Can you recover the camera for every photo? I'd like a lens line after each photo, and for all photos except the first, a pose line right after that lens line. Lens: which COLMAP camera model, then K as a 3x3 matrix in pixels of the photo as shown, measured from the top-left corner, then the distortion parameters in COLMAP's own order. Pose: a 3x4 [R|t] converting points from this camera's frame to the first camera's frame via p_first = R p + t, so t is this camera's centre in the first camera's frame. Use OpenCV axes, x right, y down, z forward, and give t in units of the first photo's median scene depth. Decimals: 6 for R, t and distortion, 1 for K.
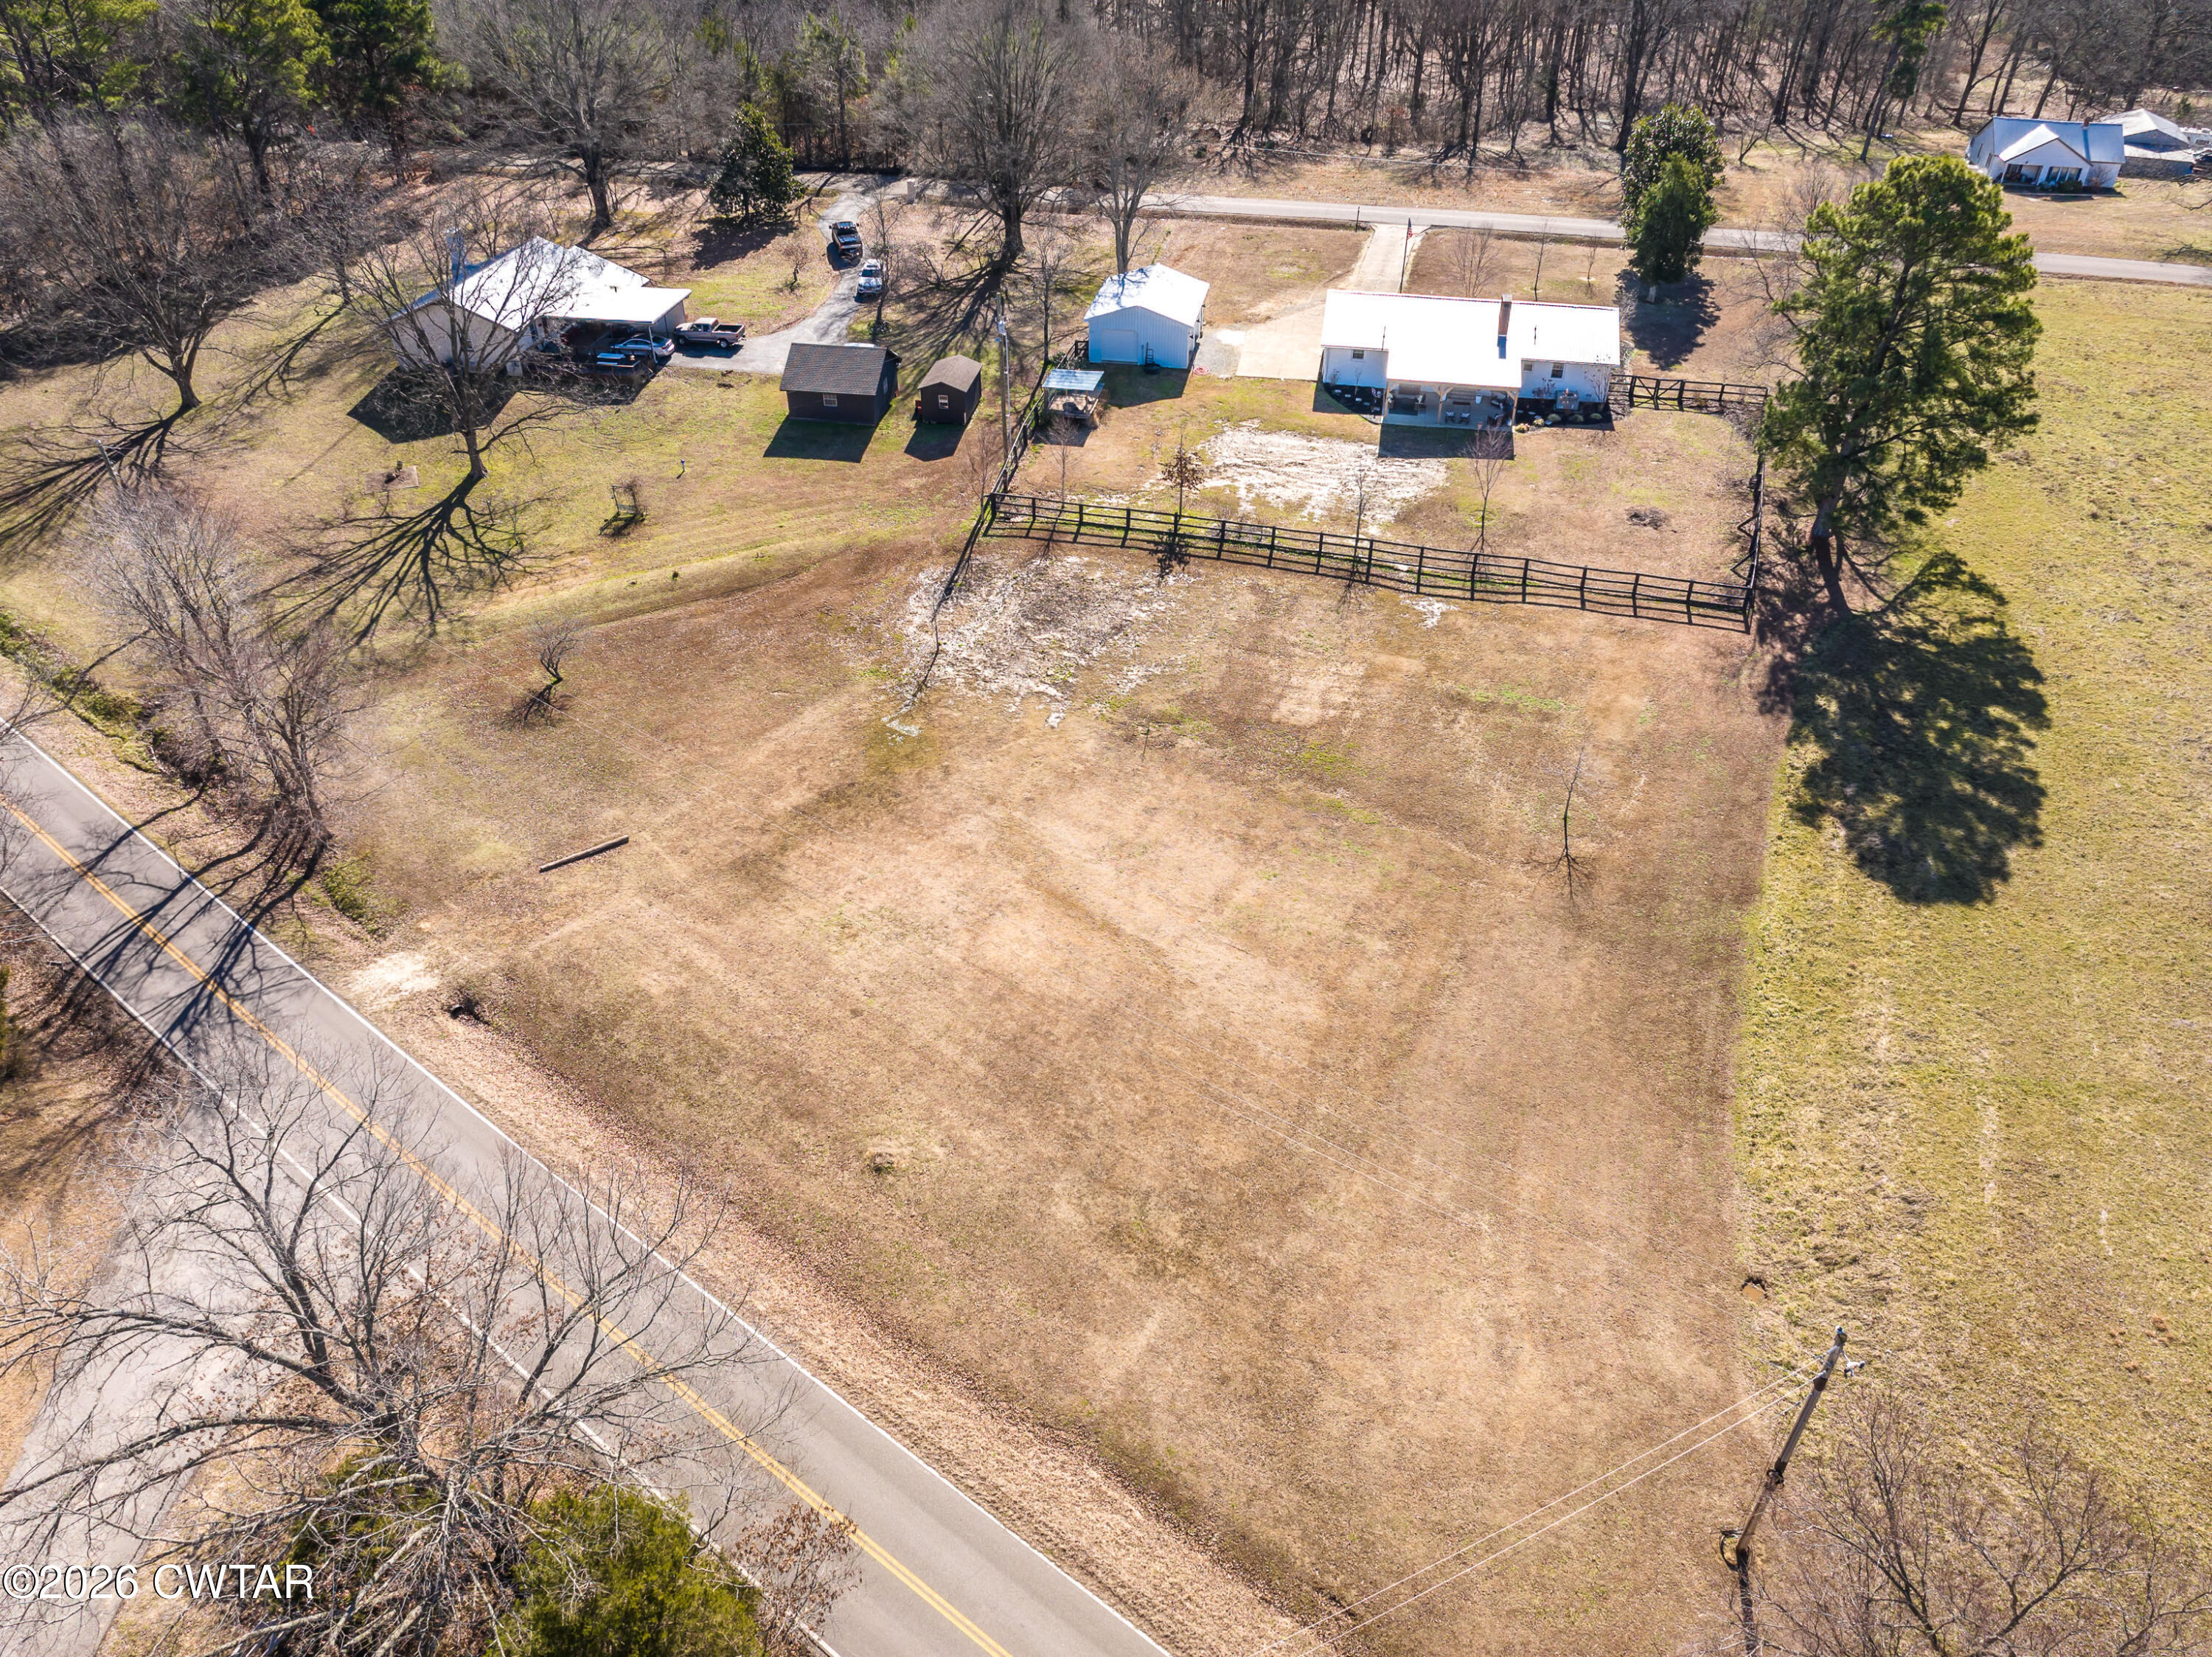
lens RADIAL K [[1552.7, 0, 1116.4], [0, 1552.7, 819.0], [0, 0, 1]] dist [-0.026597, 0.008635]
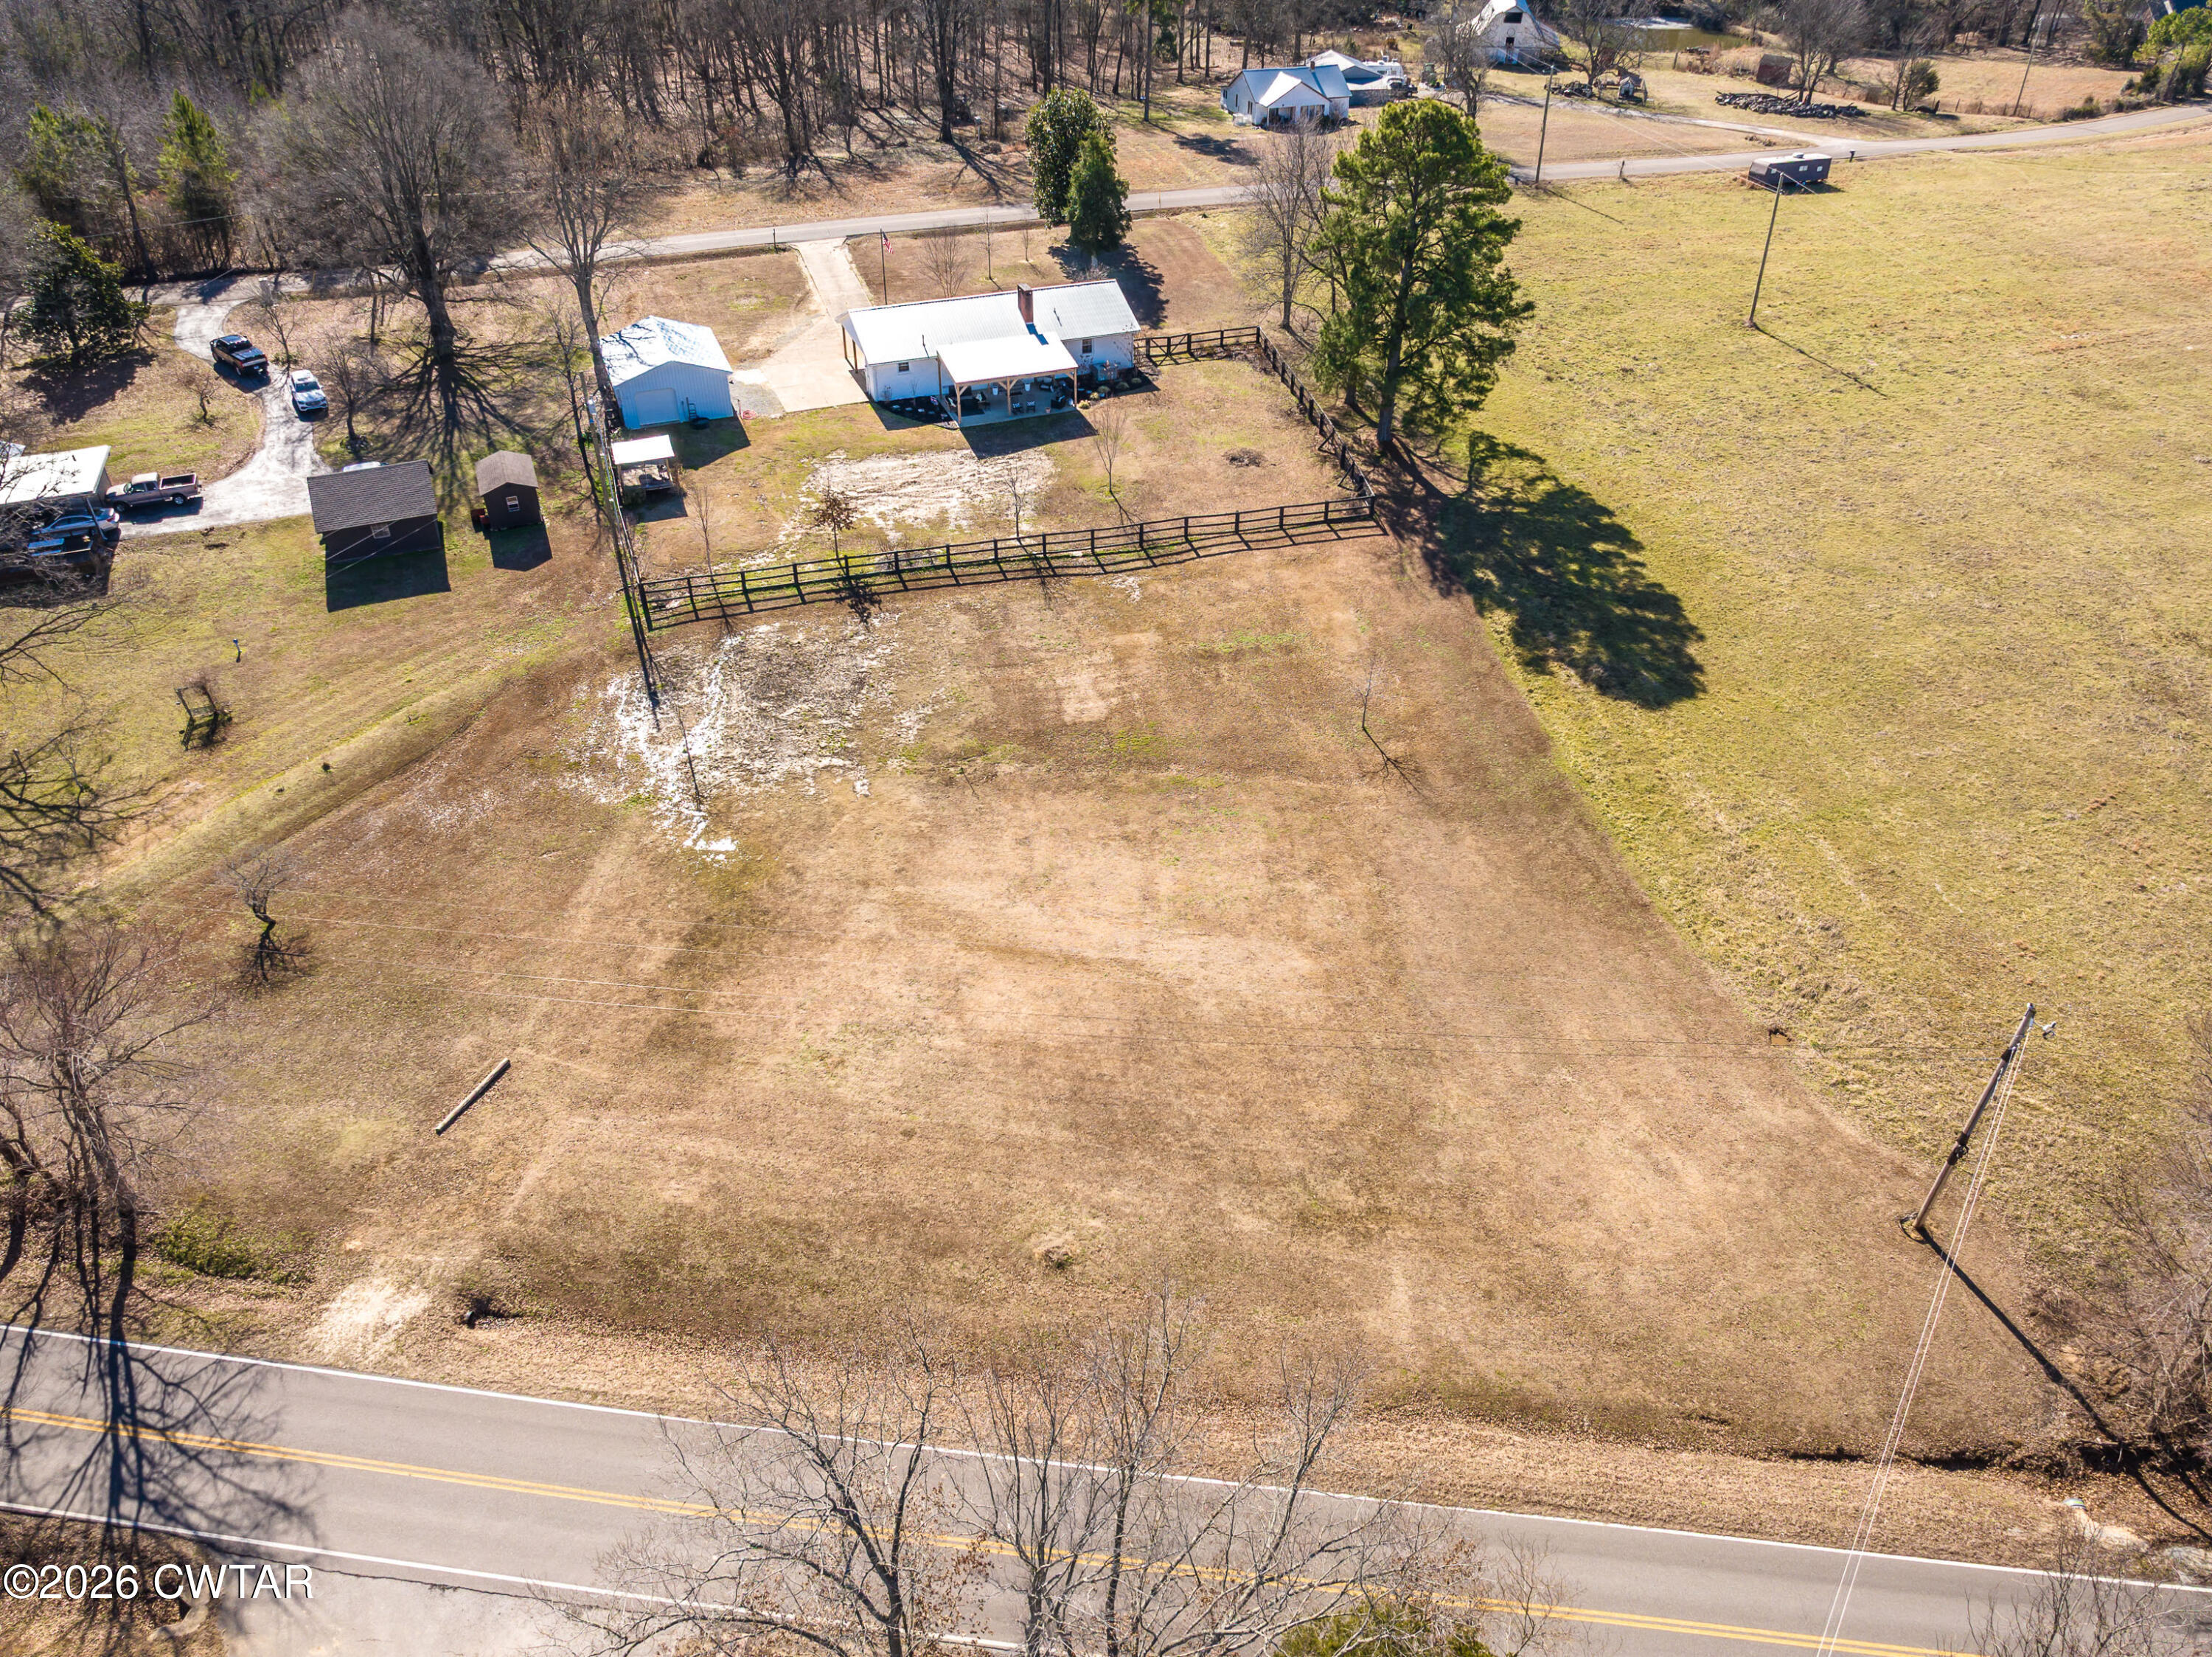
lens RADIAL K [[1552.7, 0, 1116.4], [0, 1552.7, 819.0], [0, 0, 1]] dist [-0.026597, 0.008635]
pose [[0.857257, -0.305033, 0.414807, -0.286602], [0.307444, 0.949489, 0.062840, -0.054069], [-0.413023, 0.073660, 0.907737, 0.069934]]
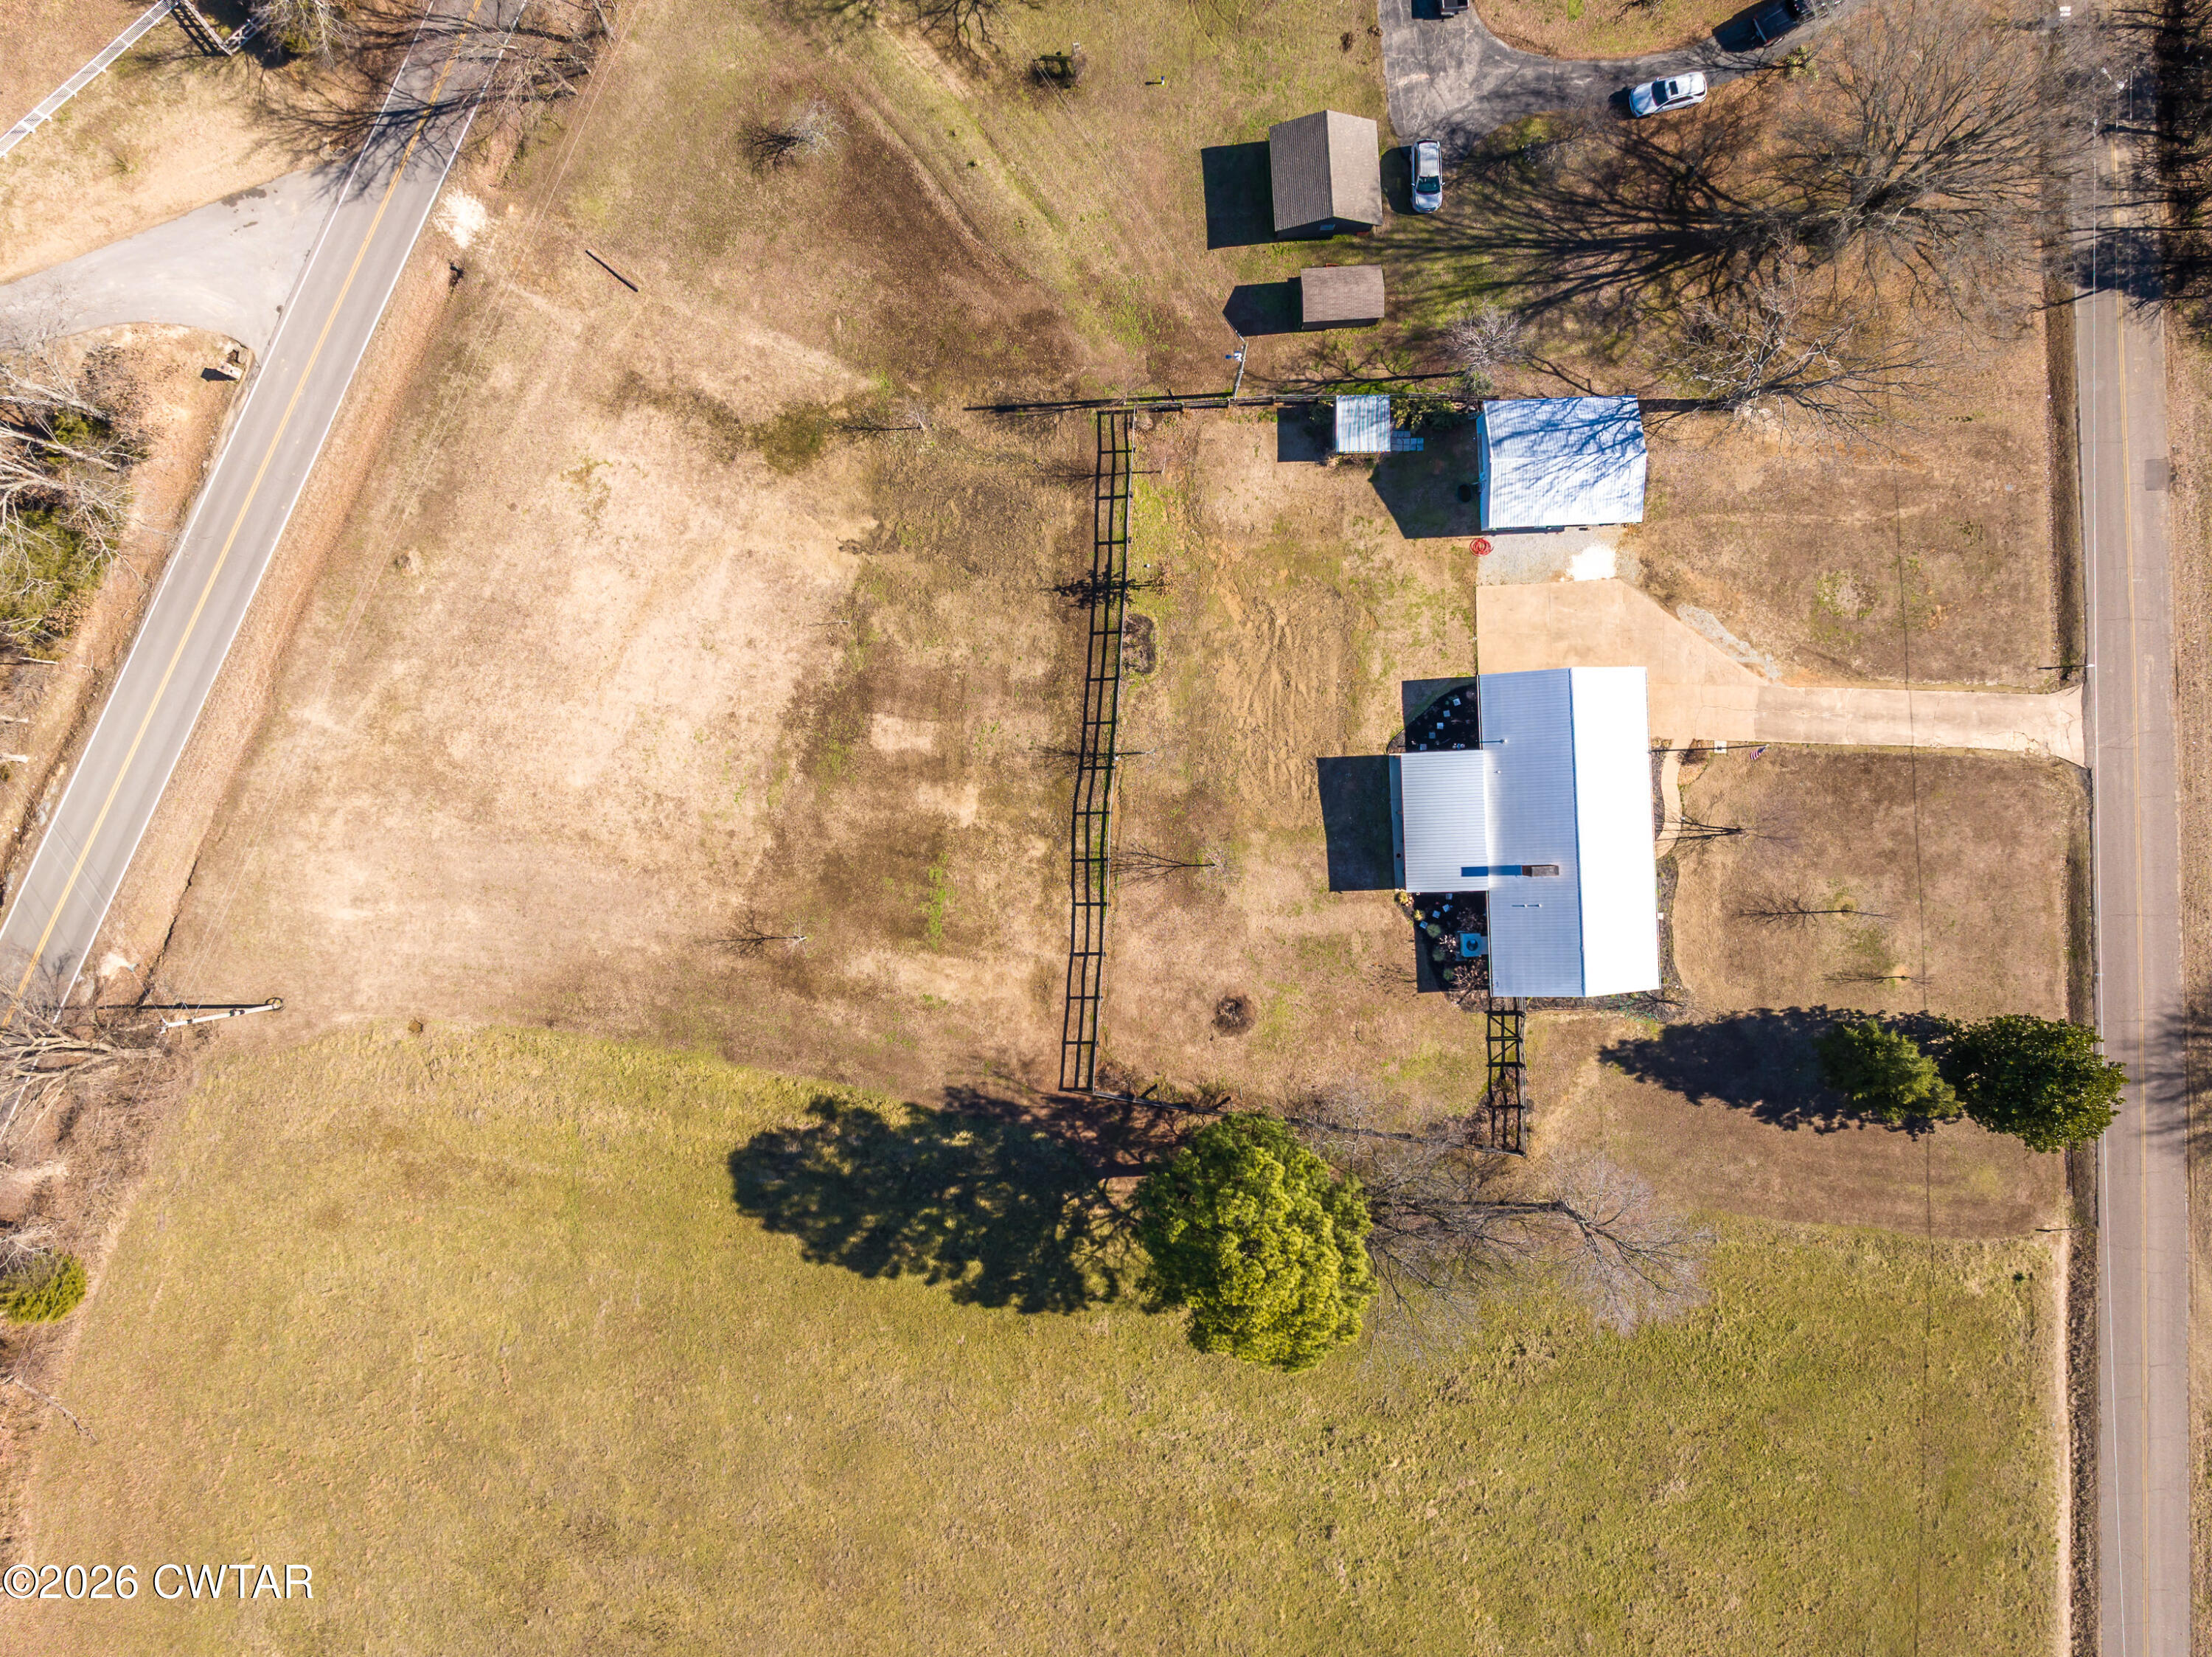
lens RADIAL K [[1552.7, 0, 1116.4], [0, 1552.7, 819.0], [0, 0, 1]] dist [-0.026597, 0.008635]
pose [[0.212433, 0.977176, -0.000009, 0.210016], [-0.589520, 0.128166, 0.797521, -1.101021], [0.779319, -0.169414, 0.603291, 0.342035]]
